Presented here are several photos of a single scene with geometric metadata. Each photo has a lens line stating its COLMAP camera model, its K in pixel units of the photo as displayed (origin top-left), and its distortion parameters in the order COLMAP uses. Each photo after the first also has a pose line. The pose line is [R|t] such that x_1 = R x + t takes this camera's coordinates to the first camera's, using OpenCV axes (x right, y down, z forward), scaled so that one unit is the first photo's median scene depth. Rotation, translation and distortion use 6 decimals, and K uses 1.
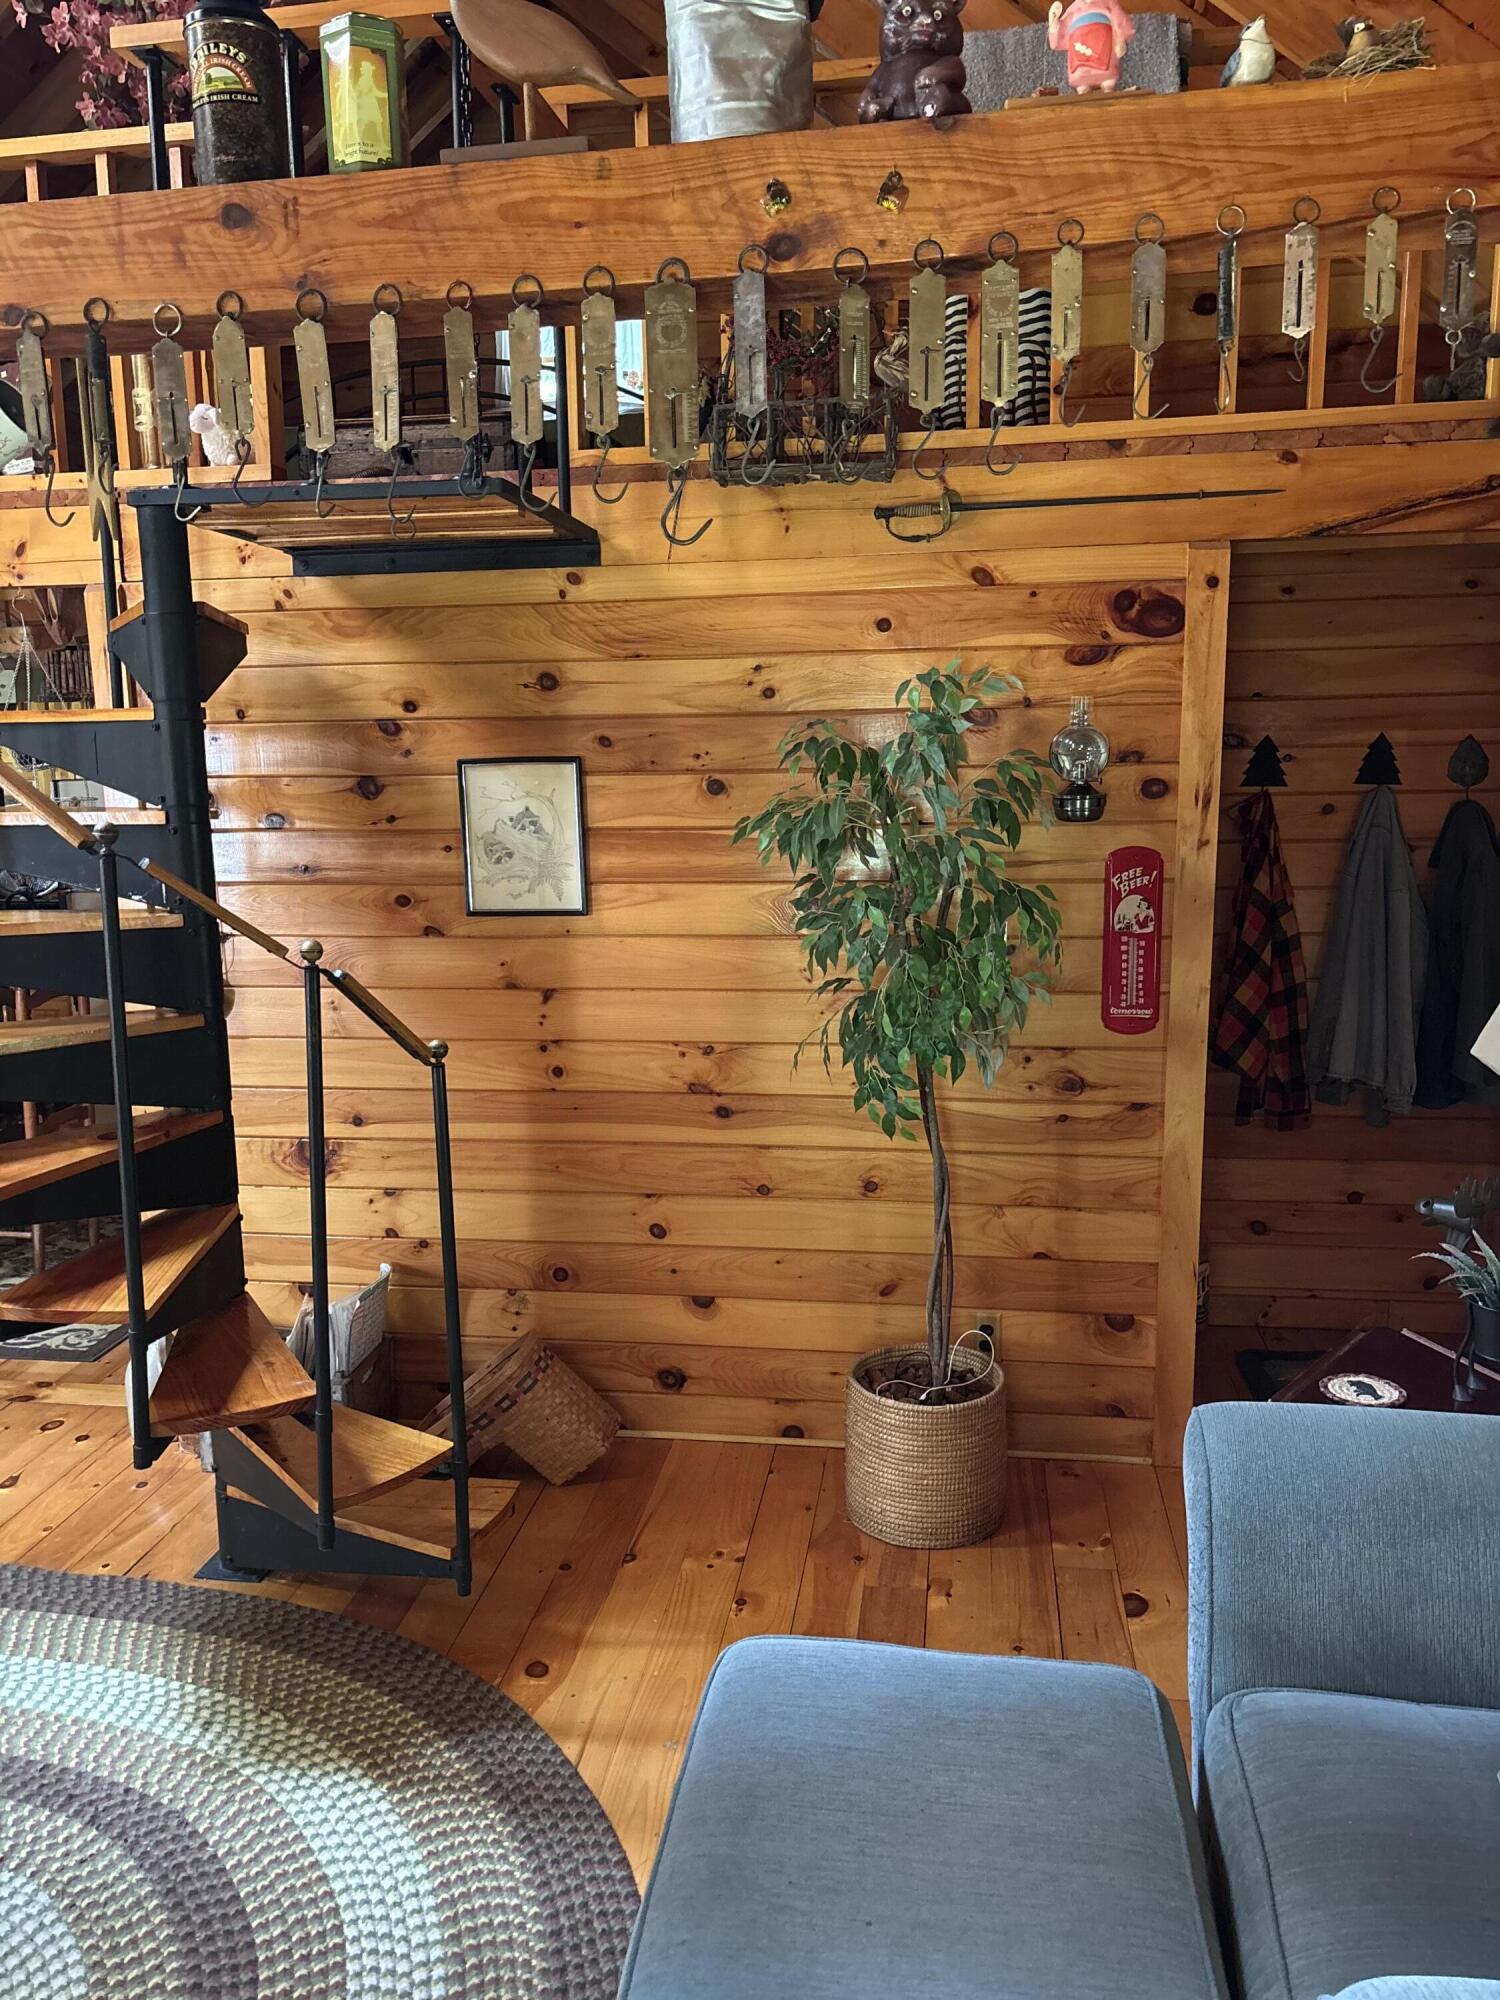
lens RADIAL K [[1524.4, 0, 750.0], [0, 1524.4, 1000.0], [0, 0, 1]] dist [0.050593, -0.057876]
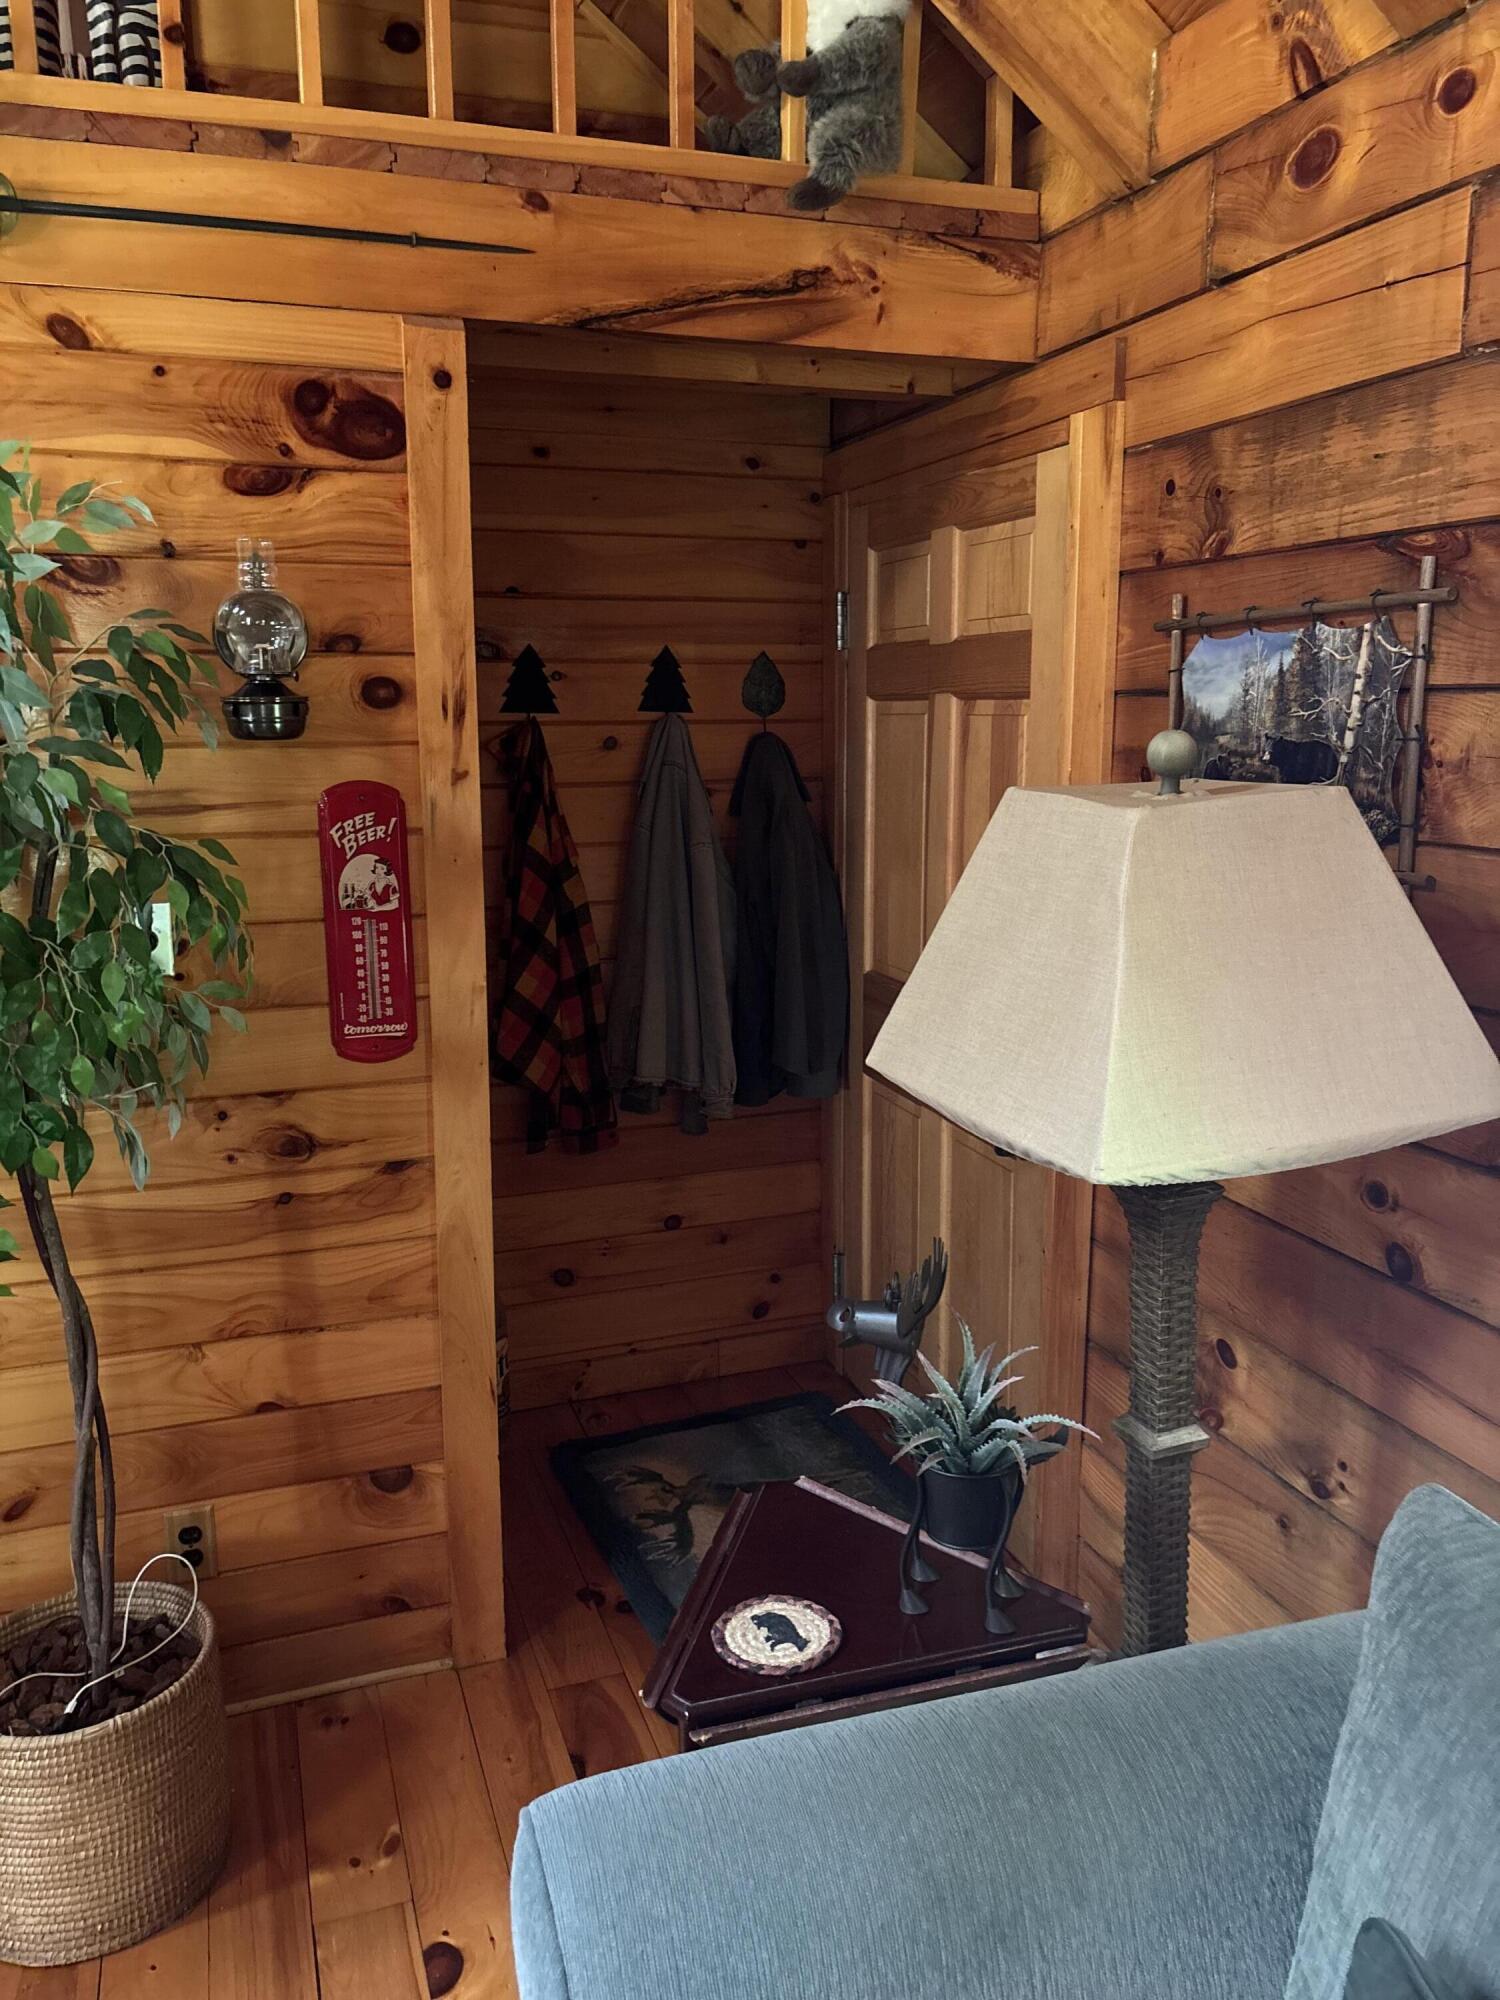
lens RADIAL K [[1524.4, 0, 750.0], [0, 1524.4, 1000.0], [0, 0, 1]] dist [0.050593, -0.057876]
pose [[0.889501, -0.075824, 0.450597, 0.100846], [0.069927, 0.997108, 0.029749, -0.014423], [-0.451550, 0.005047, 0.892231, 0.350578]]
